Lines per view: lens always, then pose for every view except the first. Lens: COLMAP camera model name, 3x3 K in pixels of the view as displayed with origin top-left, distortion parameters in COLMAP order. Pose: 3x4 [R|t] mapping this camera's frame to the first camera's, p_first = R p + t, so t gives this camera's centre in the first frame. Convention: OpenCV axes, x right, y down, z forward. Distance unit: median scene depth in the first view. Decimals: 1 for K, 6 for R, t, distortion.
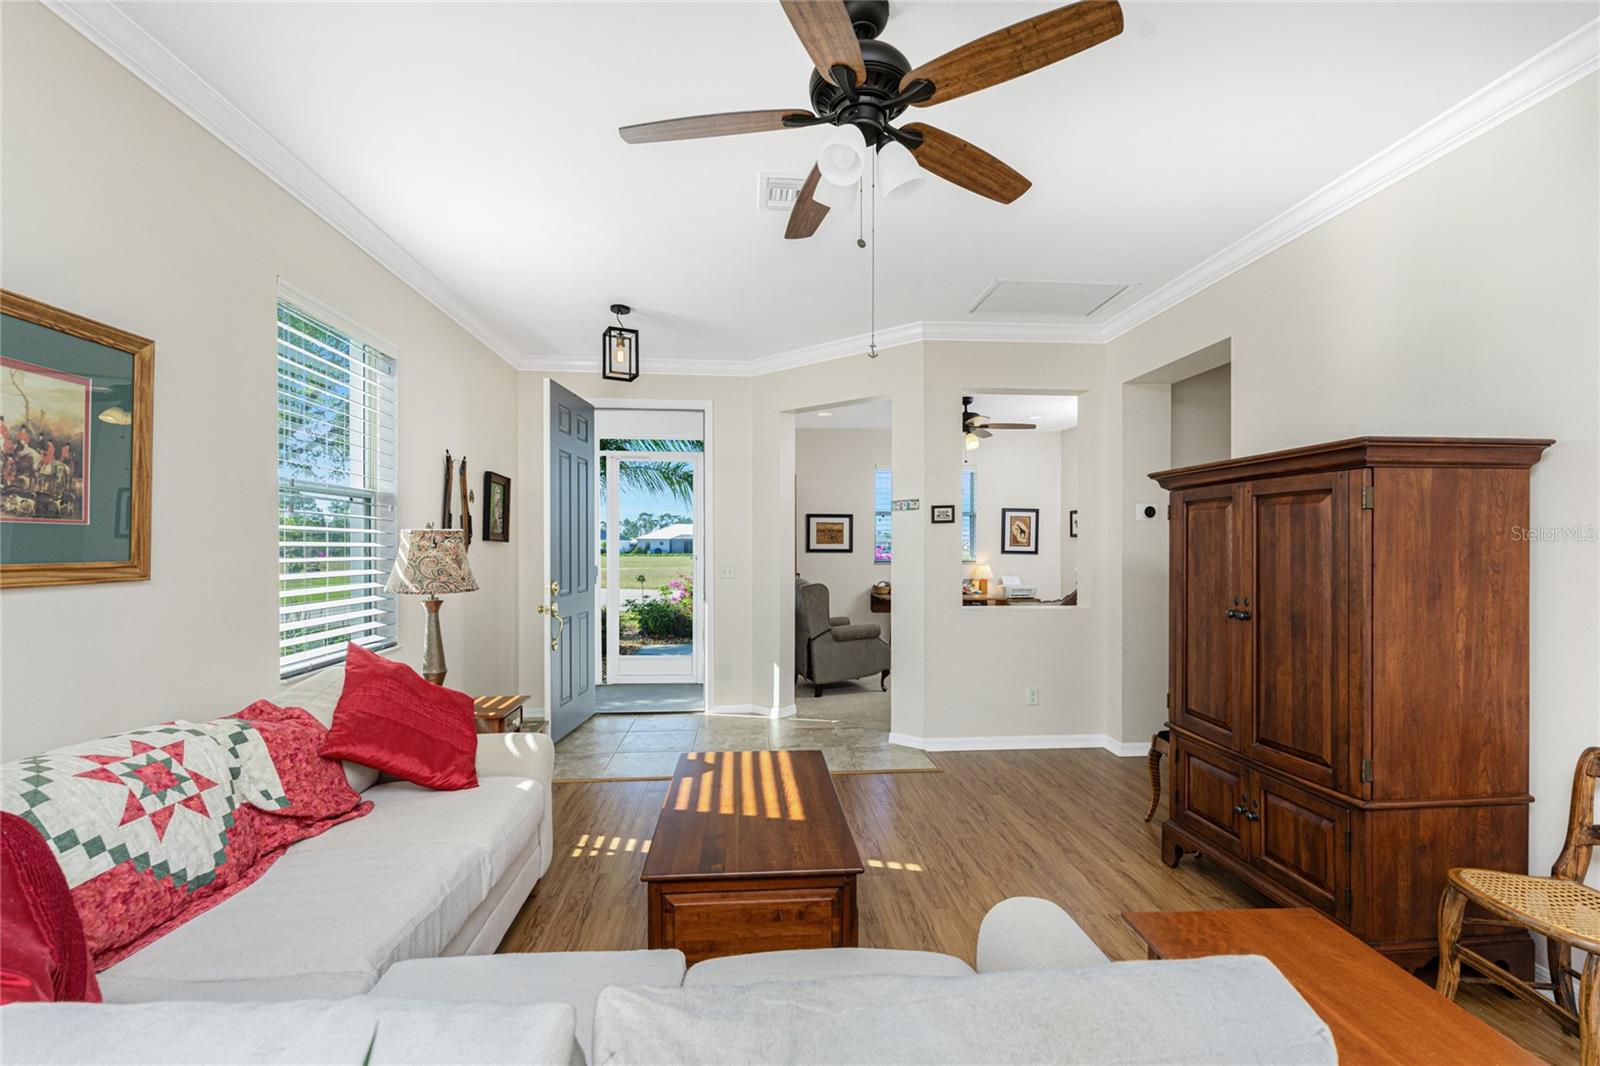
lens RADIAL K [[695.9, 0, 813.7], [0, 695.9, 545.0], [0, 0, 1]] dist [0.000671, -0.000370]
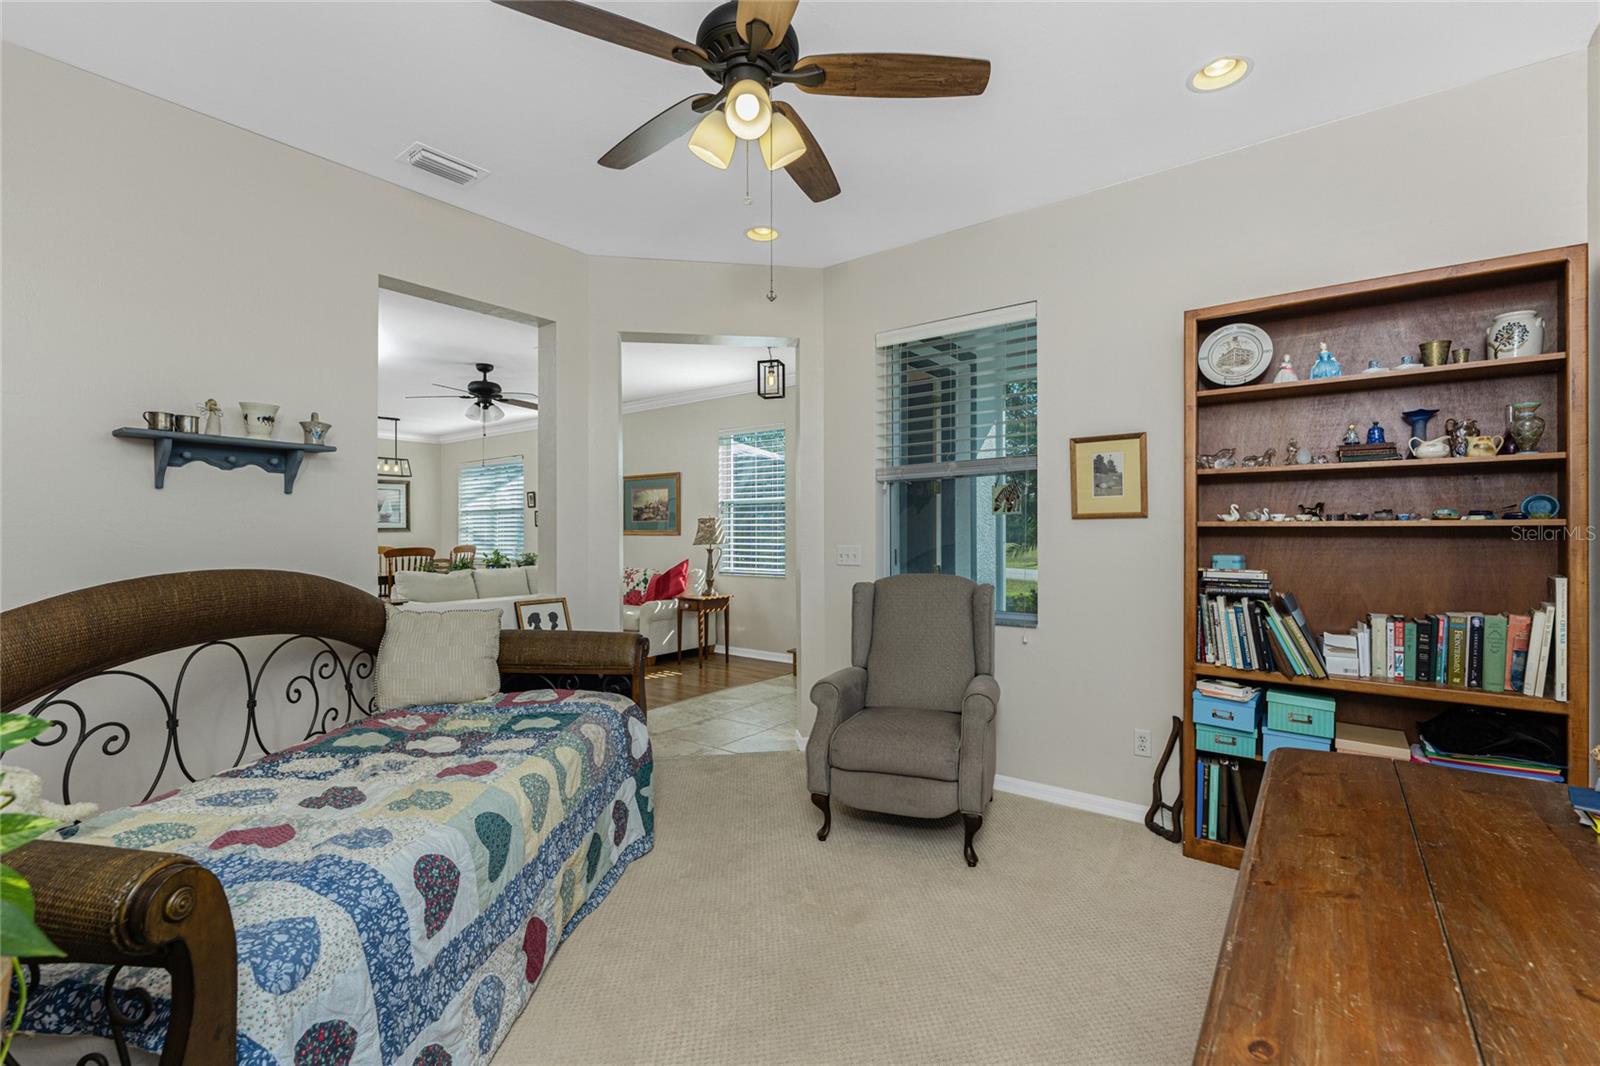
lens RADIAL K [[695.9, 0, 811.8], [0, 695.9, 534.3], [0, 0, 1]] dist [0.000671, -0.000370]
pose [[-0.669119, 0.002983, -0.743149, 1.263661], [0.003175, 0.999994, 0.001155, 0.039620], [0.743149, -0.001587, -0.669125, 3.720215]]
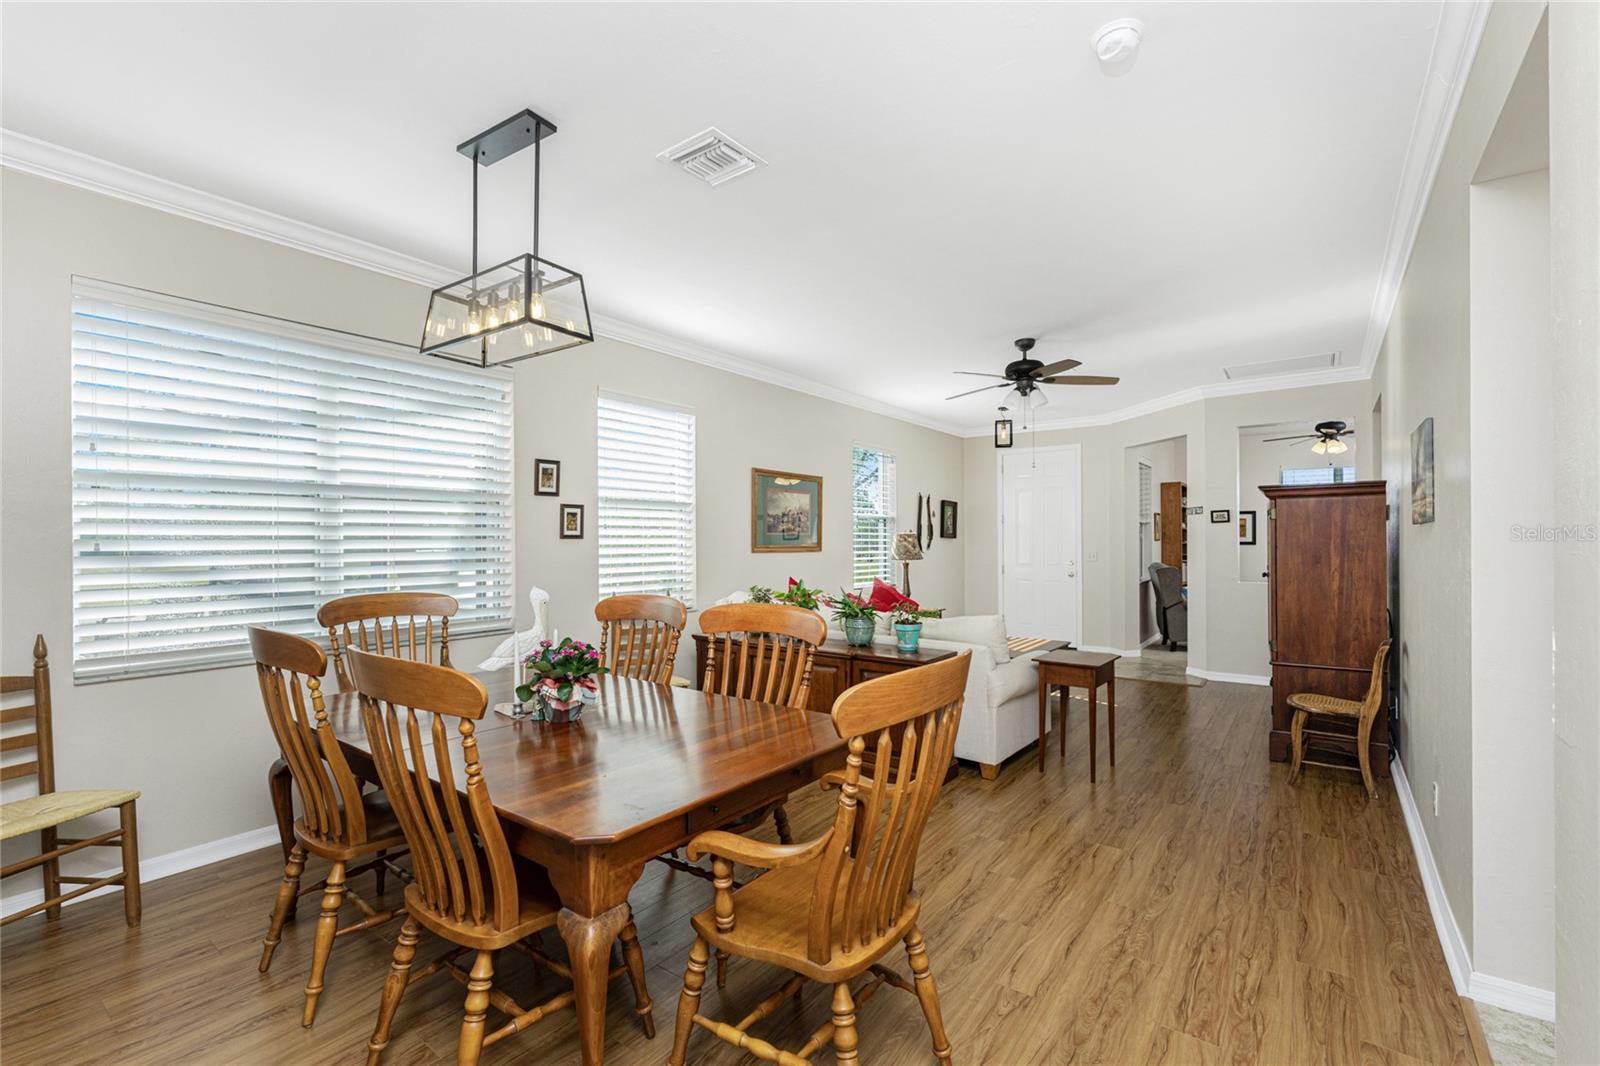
lens RADIAL K [[695.9, 0, 808.6], [0, 695.9, 544.2], [0, 0, 1]] dist [0.000671, -0.000370]
pose [[0.754491, -0.002382, -0.656306, 1.019989], [0.006282, 0.999974, 0.003593, 0.005350], [0.656280, -0.006834, 0.754486, -1.350359]]
